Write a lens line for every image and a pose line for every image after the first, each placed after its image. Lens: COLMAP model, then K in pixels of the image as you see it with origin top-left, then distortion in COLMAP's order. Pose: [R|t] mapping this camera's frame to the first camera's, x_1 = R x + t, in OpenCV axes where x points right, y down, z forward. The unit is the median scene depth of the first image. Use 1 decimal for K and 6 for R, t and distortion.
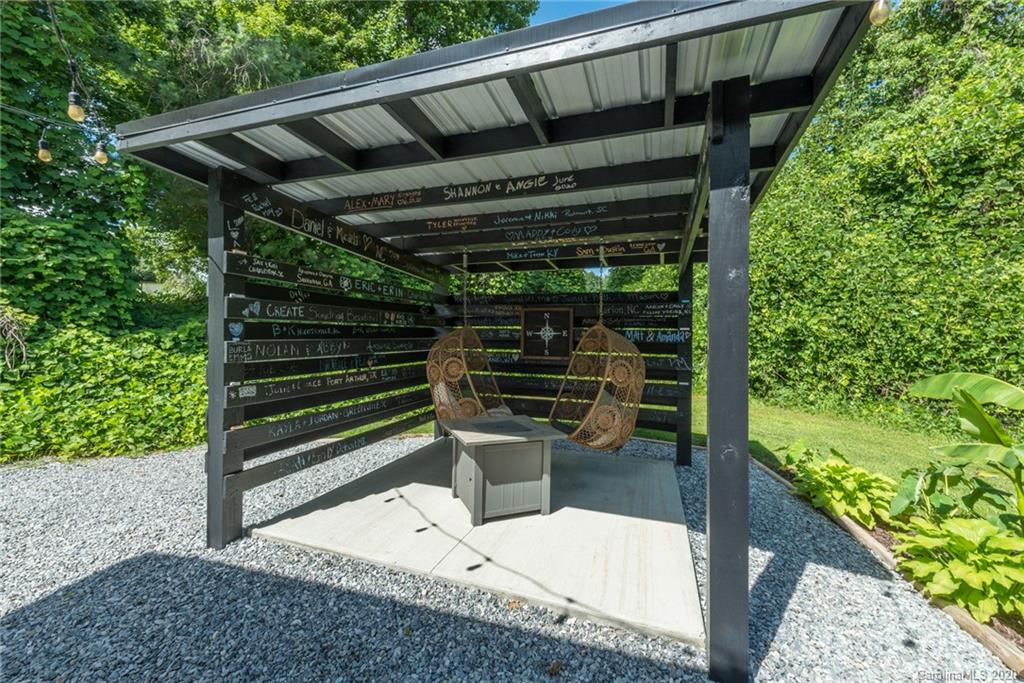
lens RADIAL K [[425.1, 0, 506.6], [0, 425.1, 342.7], [0, 0, 1]] dist [0.000036, -0.000321]
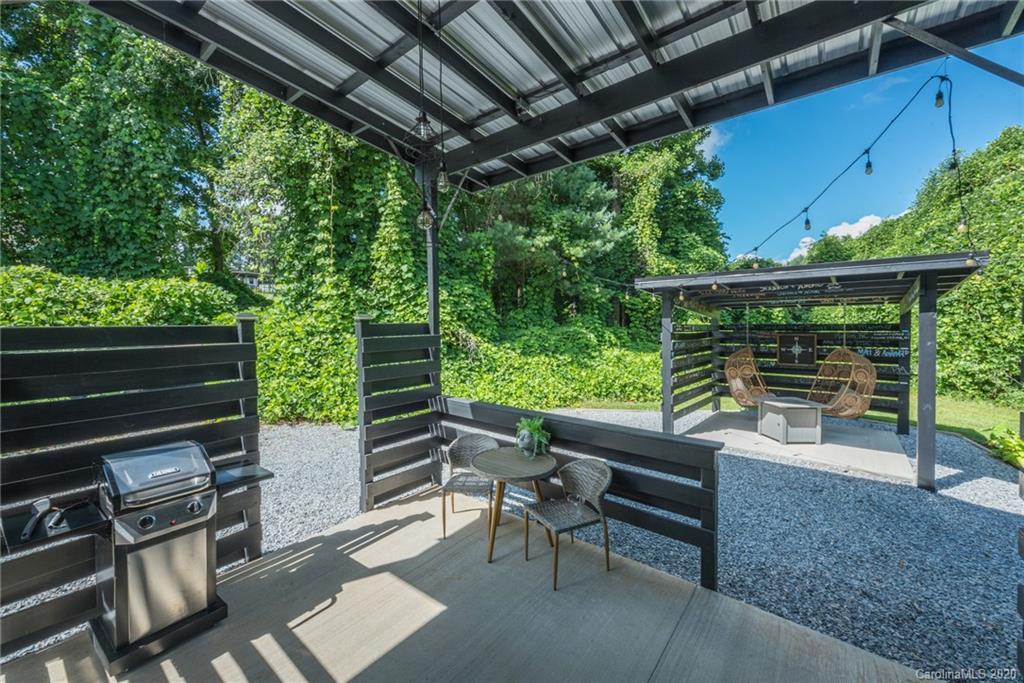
lens RADIAL K [[425.1, 0, 506.6], [0, 425.1, 342.7], [0, 0, 1]] dist [0.000036, -0.000321]
pose [[0.940476, -0.001366, -0.339858, -0.404931], [0.006611, 0.999876, 0.014276, -0.080230], [0.339796, -0.015674, 0.940368, -0.919364]]
